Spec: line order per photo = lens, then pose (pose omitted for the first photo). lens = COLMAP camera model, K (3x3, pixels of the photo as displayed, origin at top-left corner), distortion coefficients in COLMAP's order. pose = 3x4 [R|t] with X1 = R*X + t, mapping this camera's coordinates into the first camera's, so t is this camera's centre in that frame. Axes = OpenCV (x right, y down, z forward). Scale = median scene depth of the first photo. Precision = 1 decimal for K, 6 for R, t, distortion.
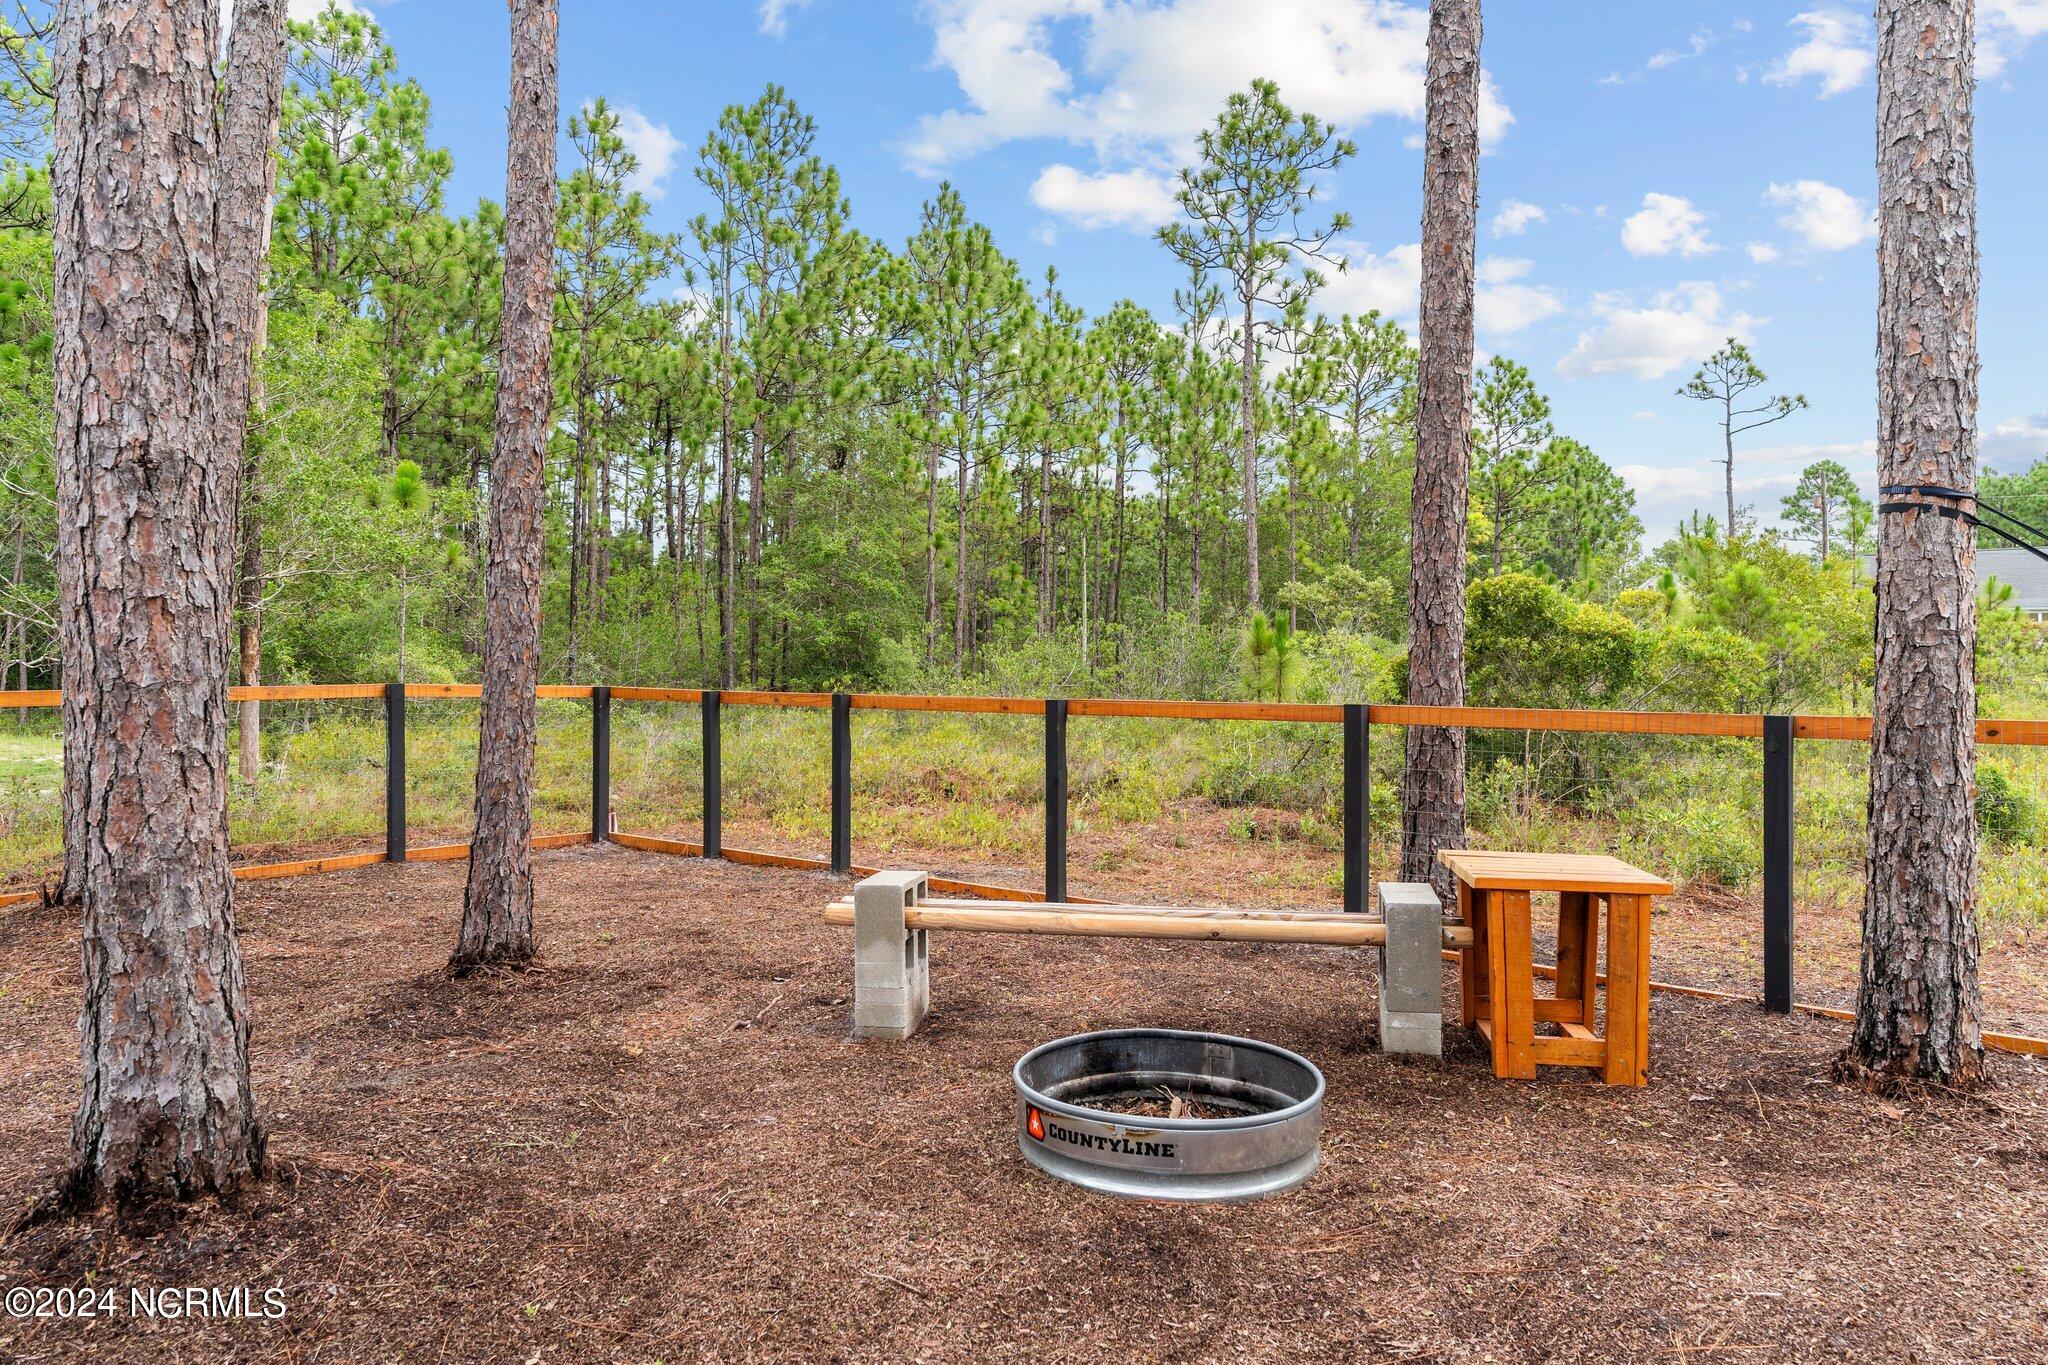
lens RADIAL K [[1340.1, 0, 1025.4], [0, 1340.1, 645.0], [0, 0, 1]] dist [0.008290, 0.000104]
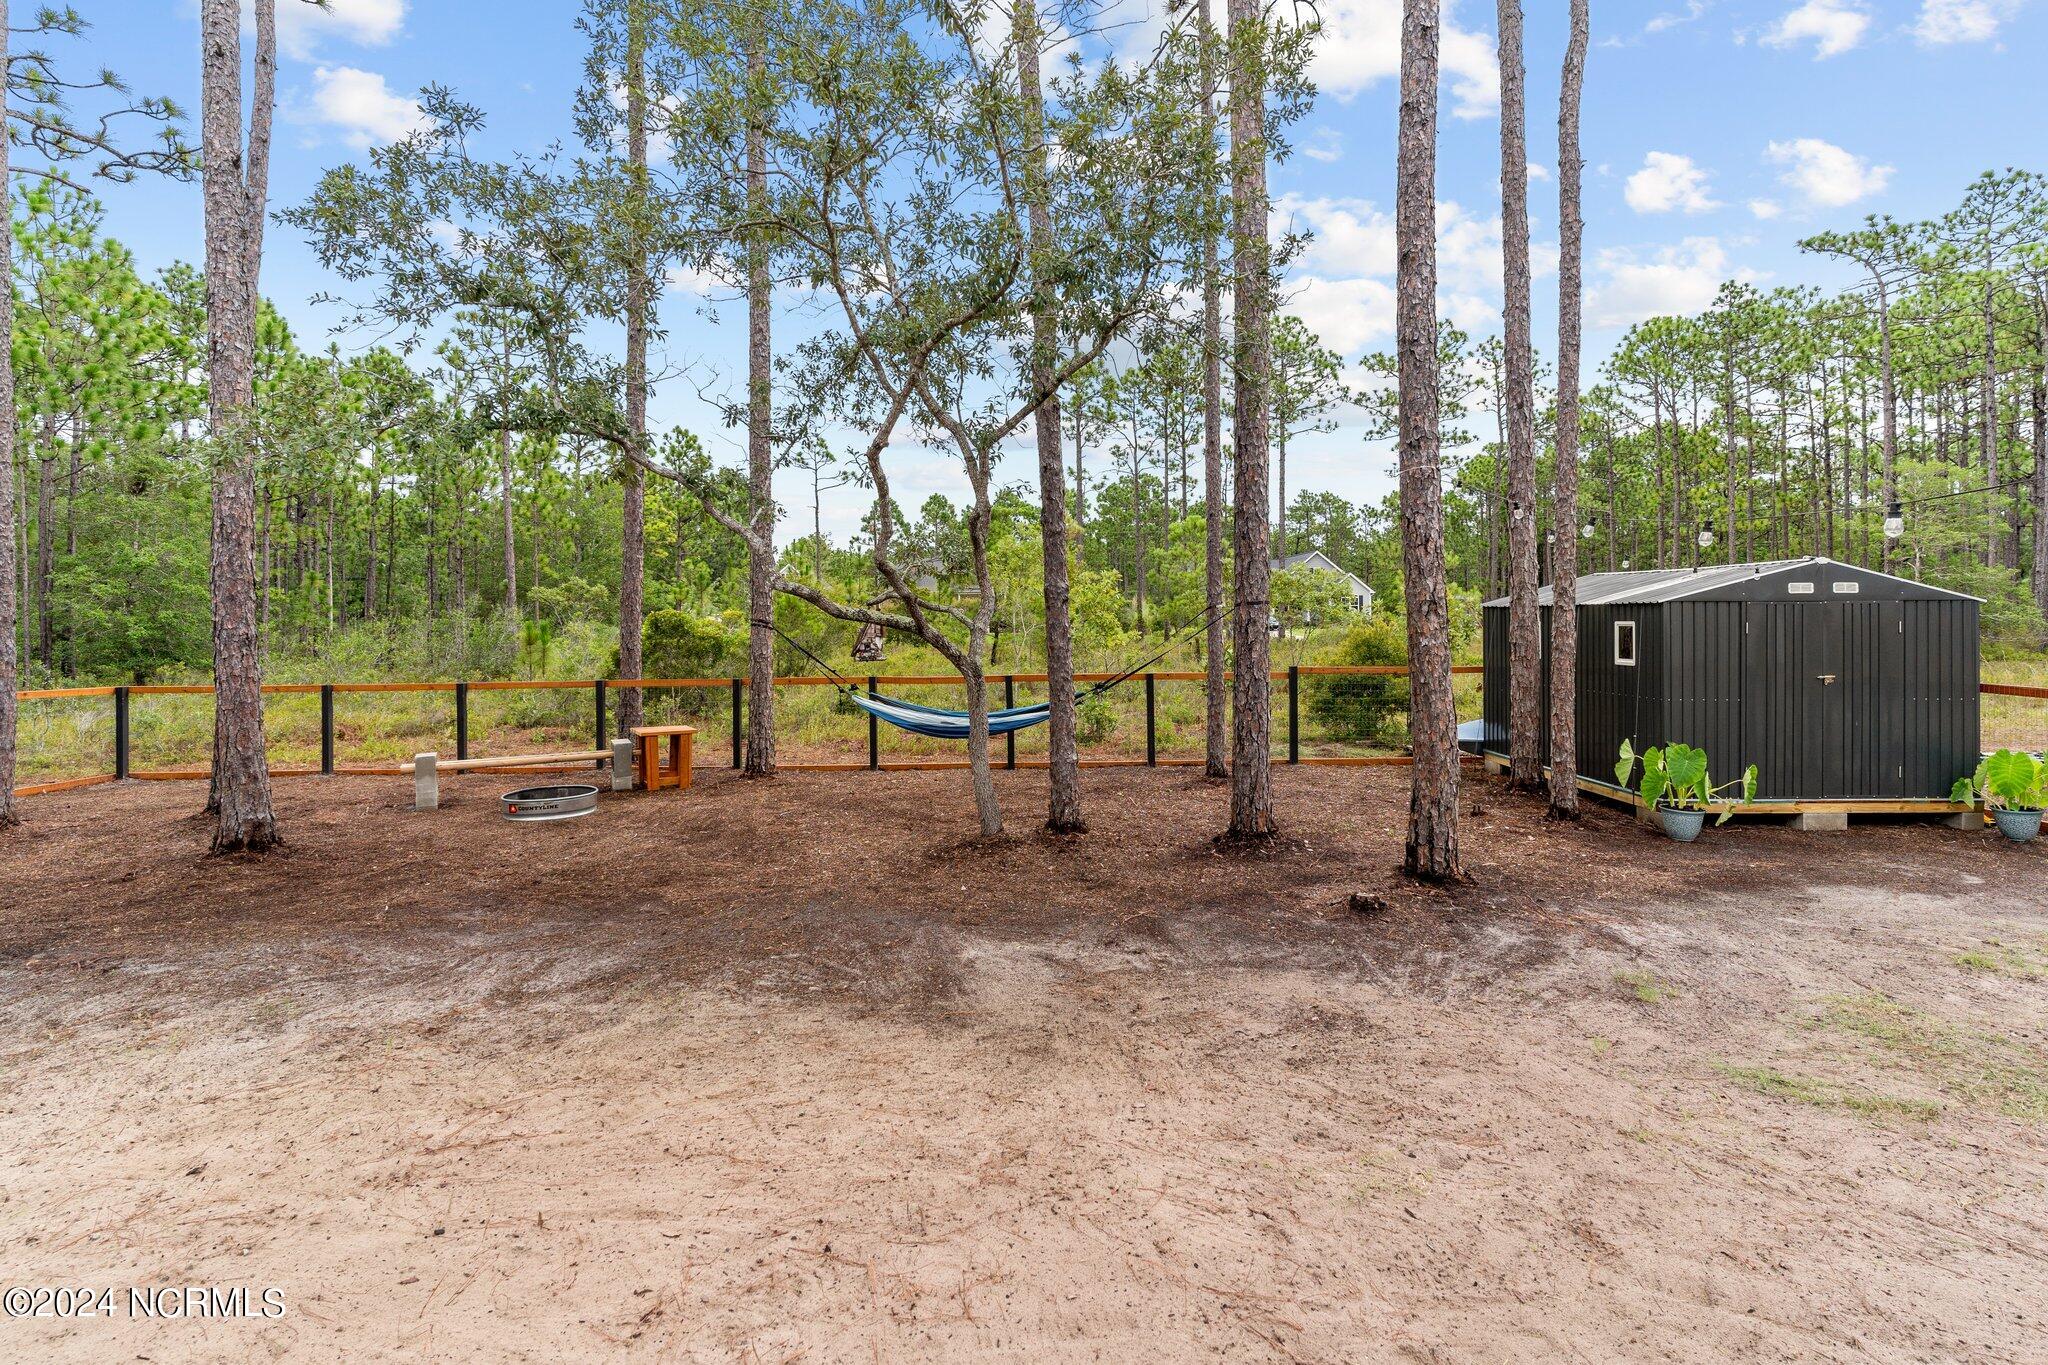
lens RADIAL K [[1000.9, 0, 1026.9], [0, 1000.9, 609.6], [0, 0, 1]] dist [0.003668, 0.000719]
pose [[0.786004, -0.008866, 0.618158, -0.174323], [0.008428, 0.999958, 0.003626, -0.052936], [-0.618165, 0.002359, 0.786045, -0.602359]]
